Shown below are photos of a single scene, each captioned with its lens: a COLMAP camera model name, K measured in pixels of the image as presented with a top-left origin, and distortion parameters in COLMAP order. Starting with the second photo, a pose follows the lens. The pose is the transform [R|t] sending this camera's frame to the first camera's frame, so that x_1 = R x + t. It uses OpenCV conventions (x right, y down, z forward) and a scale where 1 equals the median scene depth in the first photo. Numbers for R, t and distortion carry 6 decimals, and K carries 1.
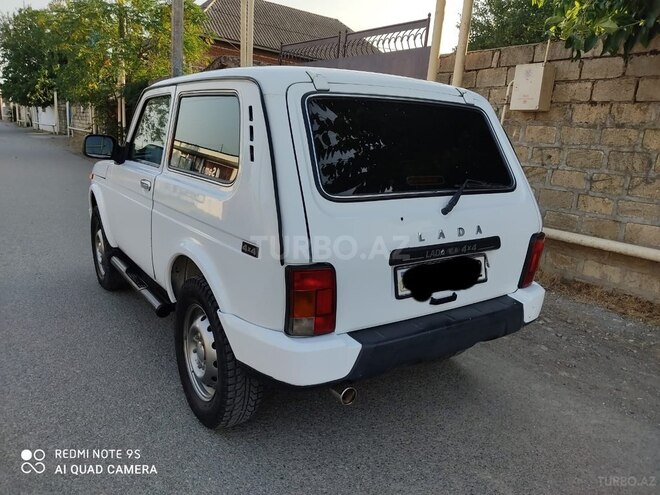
lens RADIAL K [[494.9, 0, 328.0], [0, 494.9, 277.8], [0, 0, 1]] dist [0.001960, -0.011487]
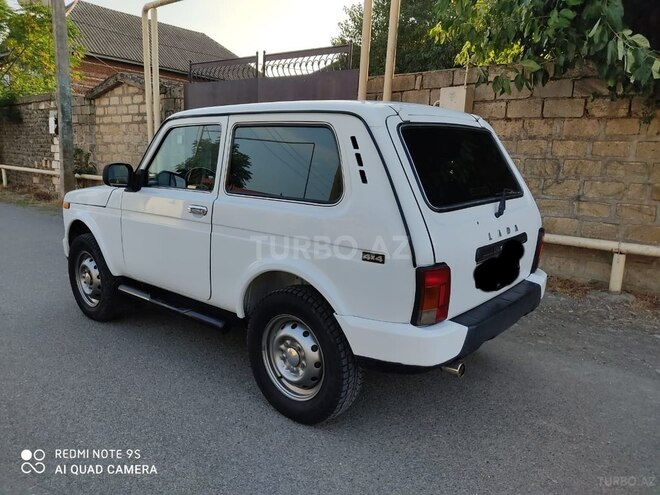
lens RADIAL K [[494.9, 0, 328.0], [0, 494.9, 277.8], [0, 0, 1]] dist [0.001960, -0.011487]
pose [[0.965498, -0.096844, 0.241733, -0.337214], [0.102736, 0.994638, -0.011858, -0.003799], [-0.239288, 0.036284, 0.970270, -0.070658]]
